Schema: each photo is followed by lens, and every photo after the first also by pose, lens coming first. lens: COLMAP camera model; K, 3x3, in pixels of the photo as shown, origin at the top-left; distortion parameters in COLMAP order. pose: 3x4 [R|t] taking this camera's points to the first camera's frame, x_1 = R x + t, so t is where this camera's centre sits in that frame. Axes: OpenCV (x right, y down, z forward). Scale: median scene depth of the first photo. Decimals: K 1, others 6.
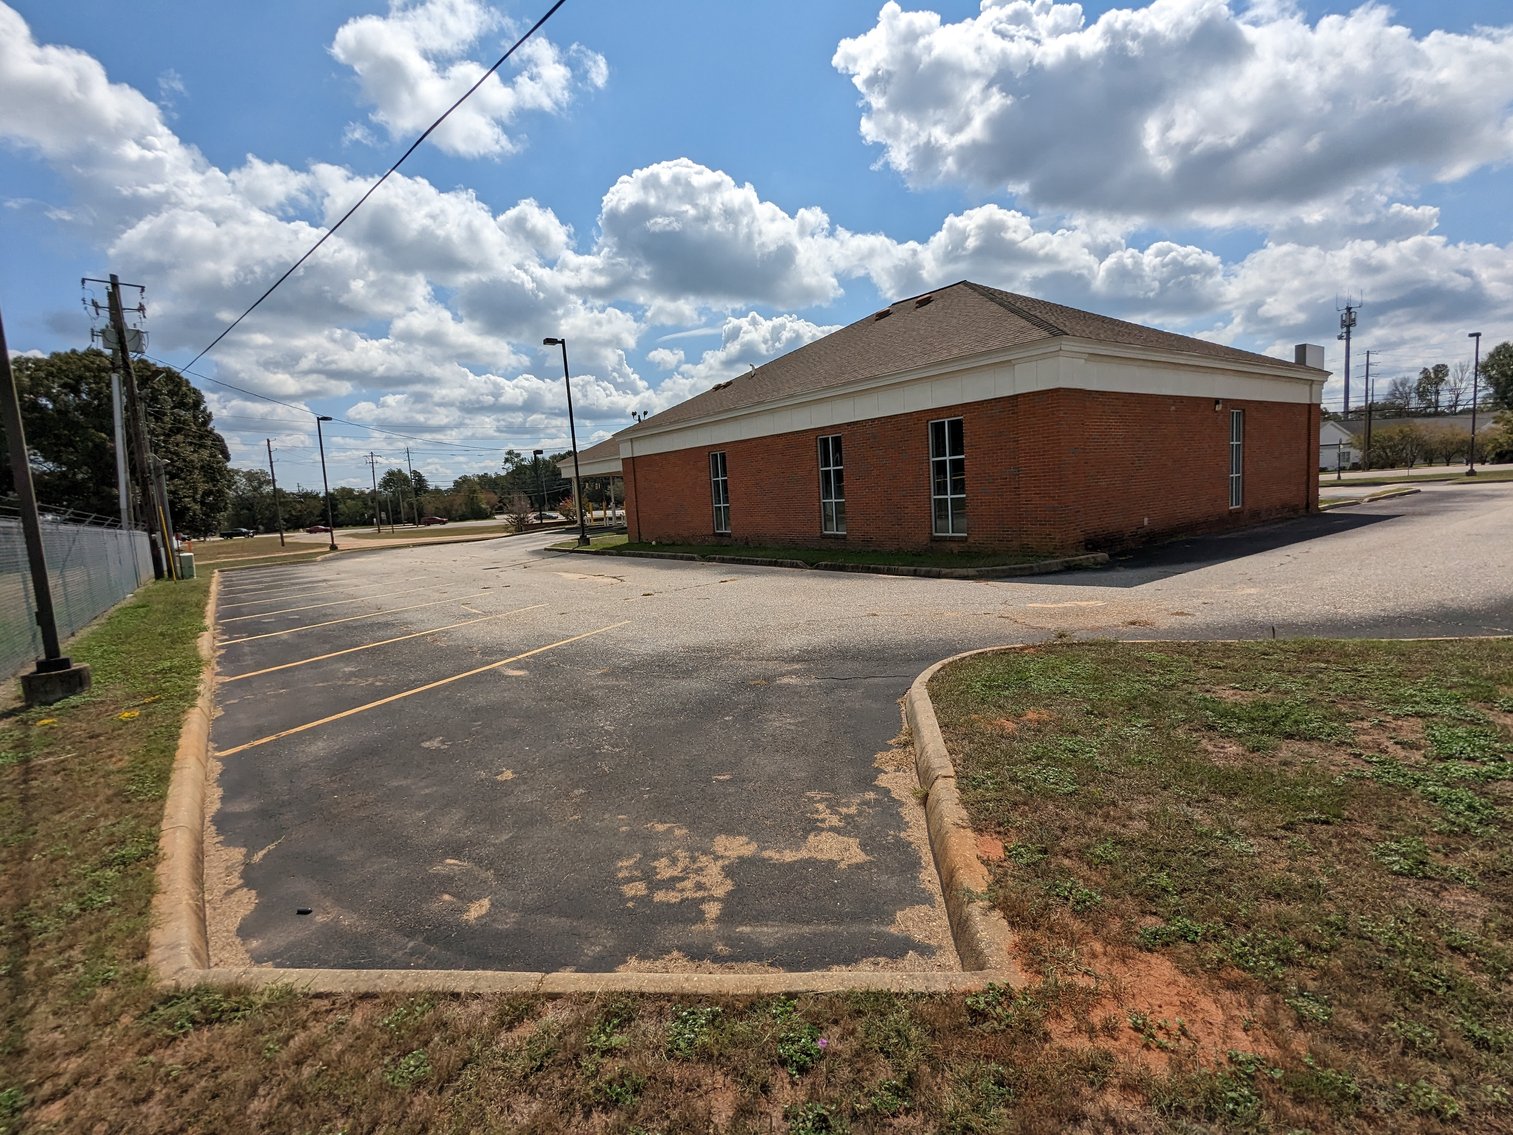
lens RADIAL K [[742.3, 0, 752.3], [0, 742.3, 578.3], [0, 0, 1]] dist [-0.015905, 0.000039]
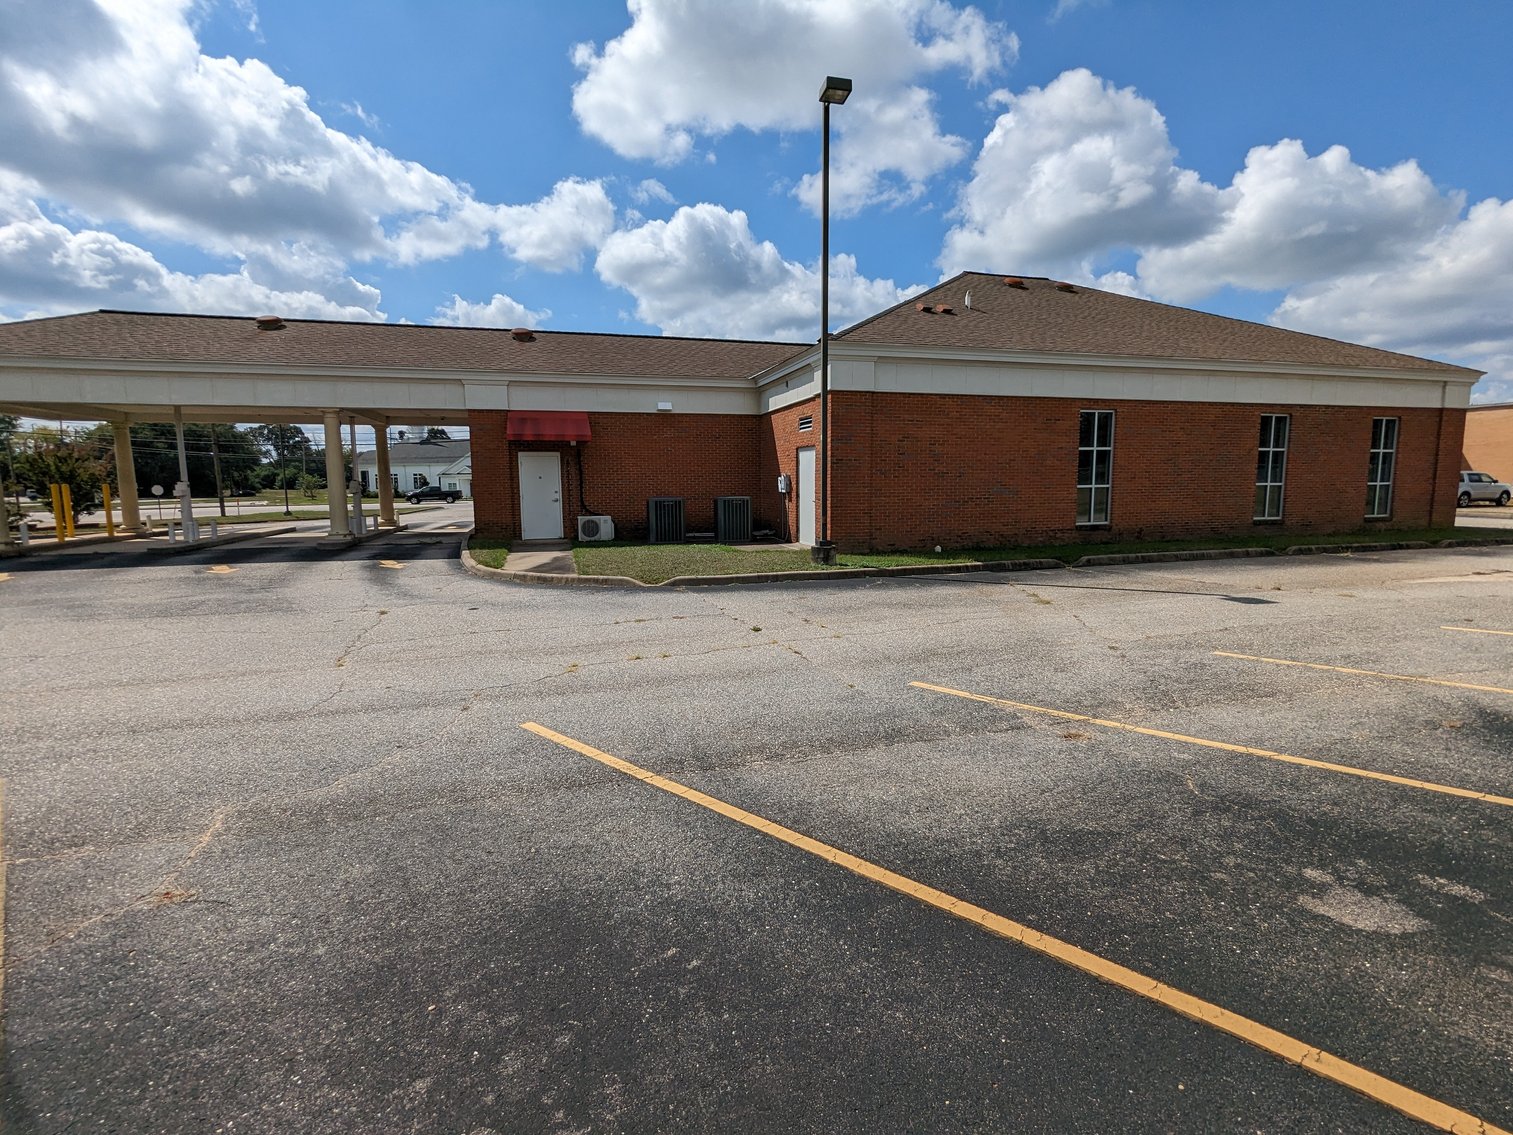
lens RADIAL K [[742.3, 0, 752.3], [0, 742.3, 578.3], [0, 0, 1]] dist [-0.015905, 0.000039]
pose [[0.338361, -0.066149, 0.938689, -0.979908], [0.097331, 0.994636, 0.035008, -0.081711], [-0.935969, 0.079518, 0.342984, 1.290957]]
